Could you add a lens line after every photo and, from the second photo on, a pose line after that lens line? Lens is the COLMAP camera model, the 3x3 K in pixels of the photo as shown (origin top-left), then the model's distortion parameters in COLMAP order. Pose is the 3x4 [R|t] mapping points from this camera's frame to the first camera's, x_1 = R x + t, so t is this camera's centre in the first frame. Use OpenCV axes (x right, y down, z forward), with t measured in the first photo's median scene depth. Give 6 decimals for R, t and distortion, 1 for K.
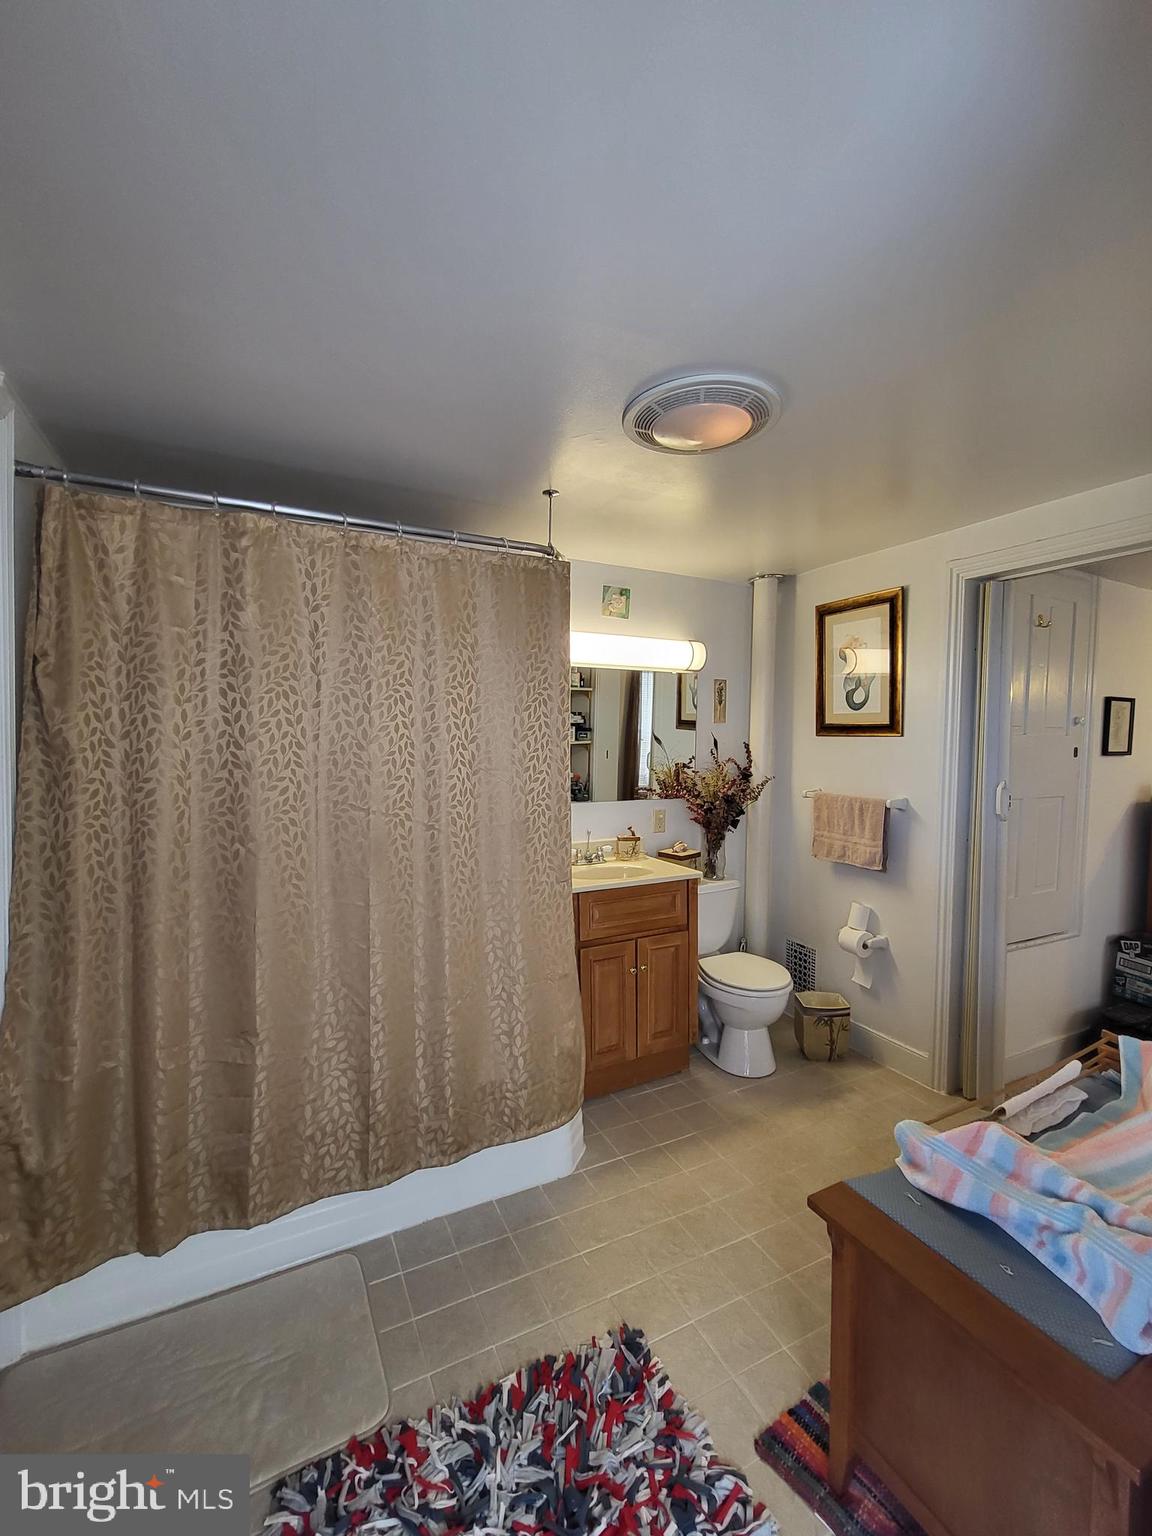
lens RADIAL K [[650.3, 0, 567.7], [0, 650.3, 761.8], [0, 0, 1]] dist [0.000046, 0.000110]
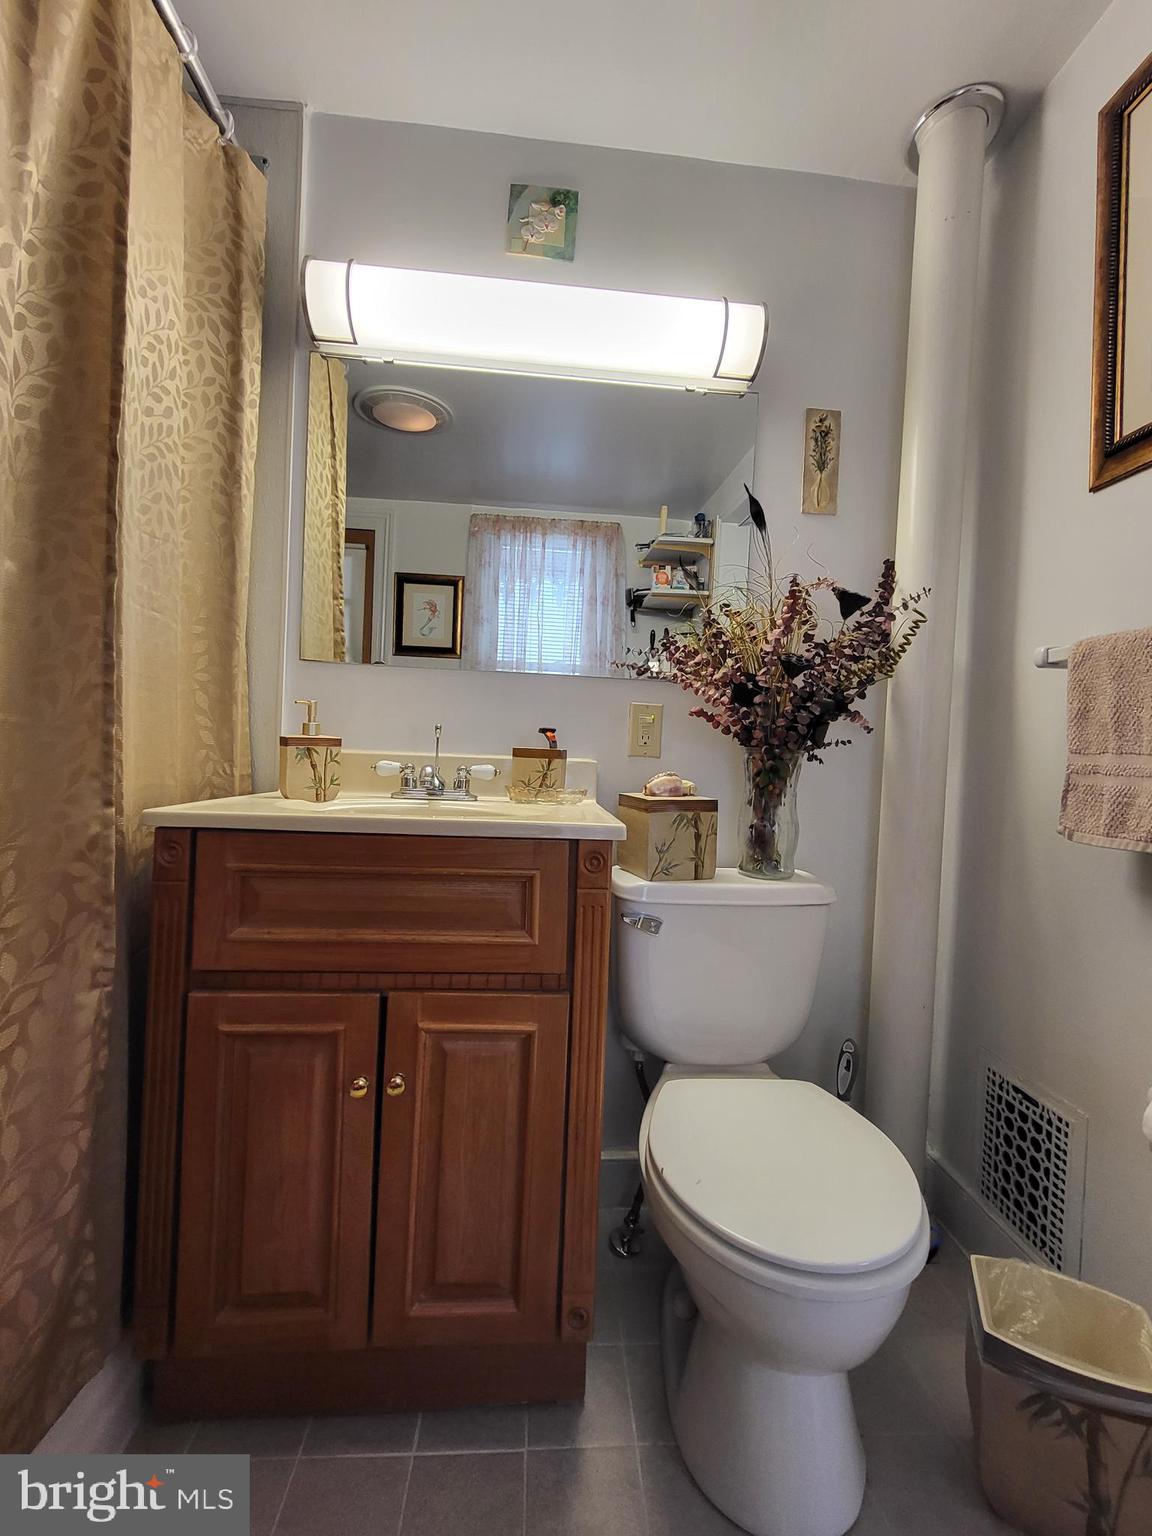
lens RADIAL K [[644.4, 0, 582.8], [0, 644.4, 755.2], [0, 0, 1]] dist [-0.001161, 0.000057]
pose [[0.925711, 0.040247, -0.376084, 0.279393], [-0.058137, 0.997647, -0.036337, 0.133039], [0.373736, 0.055502, 0.925873, 0.617113]]
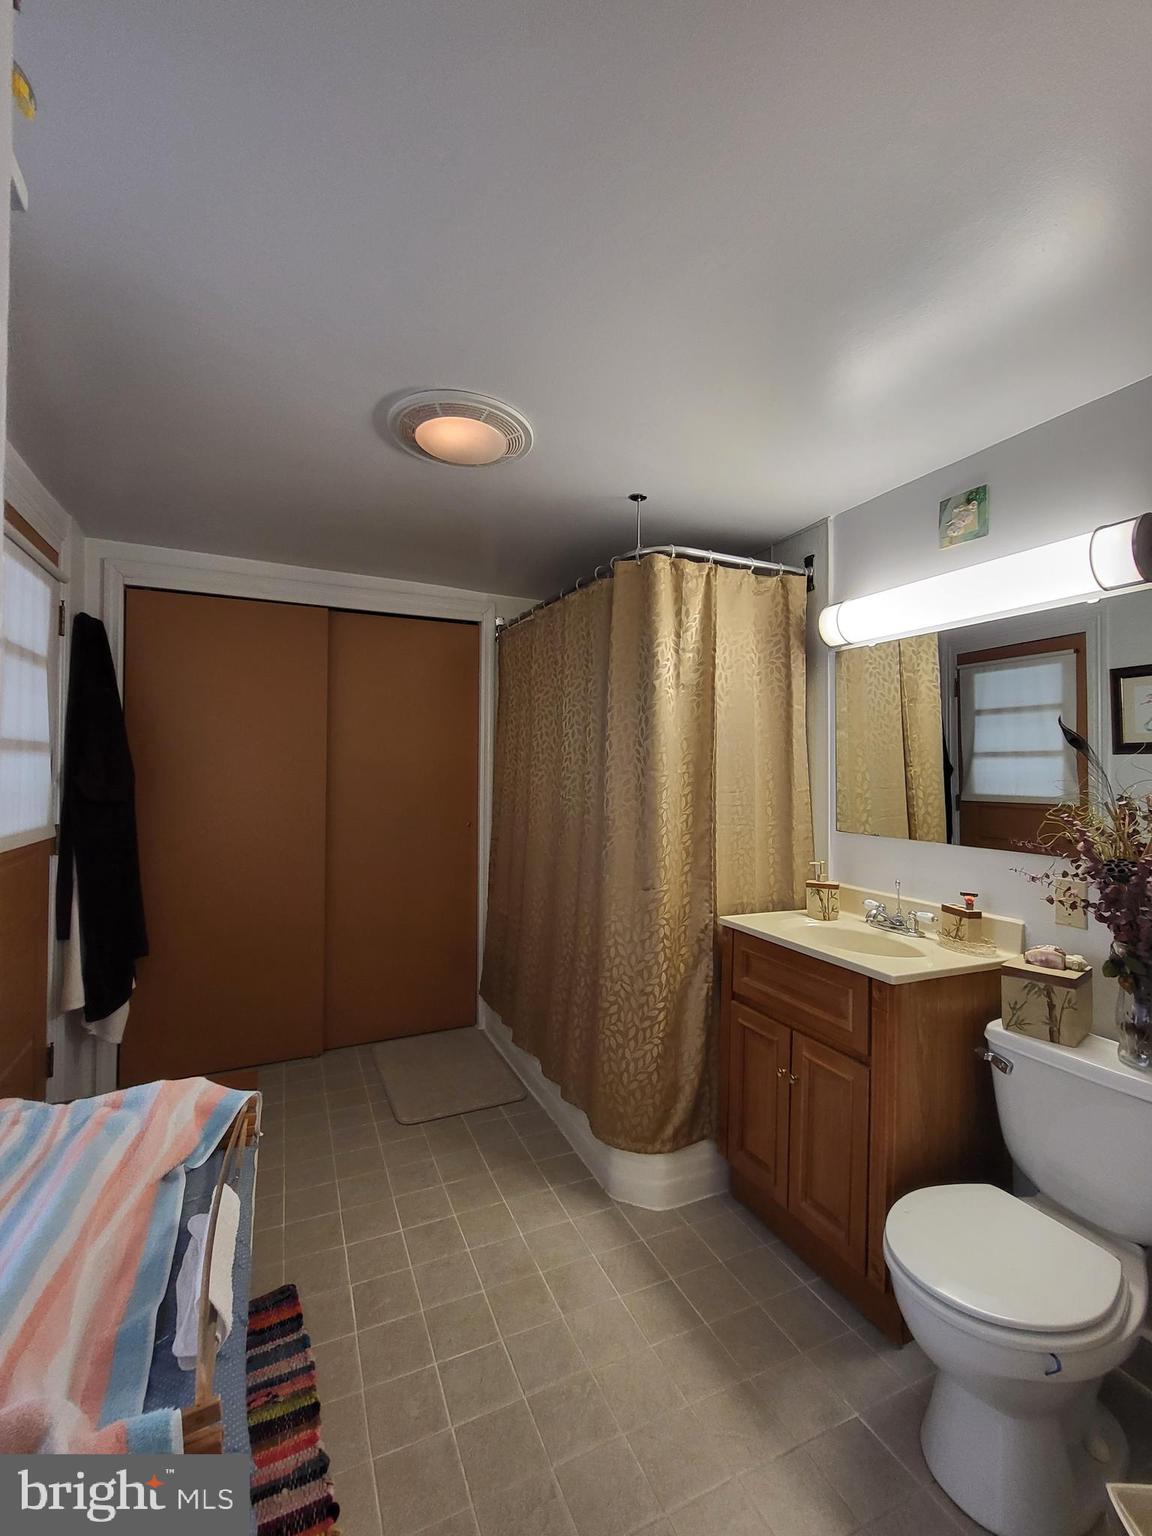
lens RADIAL K [[644.4, 0, 582.8], [0, 644.4, 755.2], [0, 0, 1]] dist [-0.001161, 0.000057]
pose [[-0.017553, -0.030598, -0.999378, 0.676250], [-0.067698, 0.997274, -0.029344, 0.019606], [0.997551, 0.067140, -0.019577, 0.665074]]
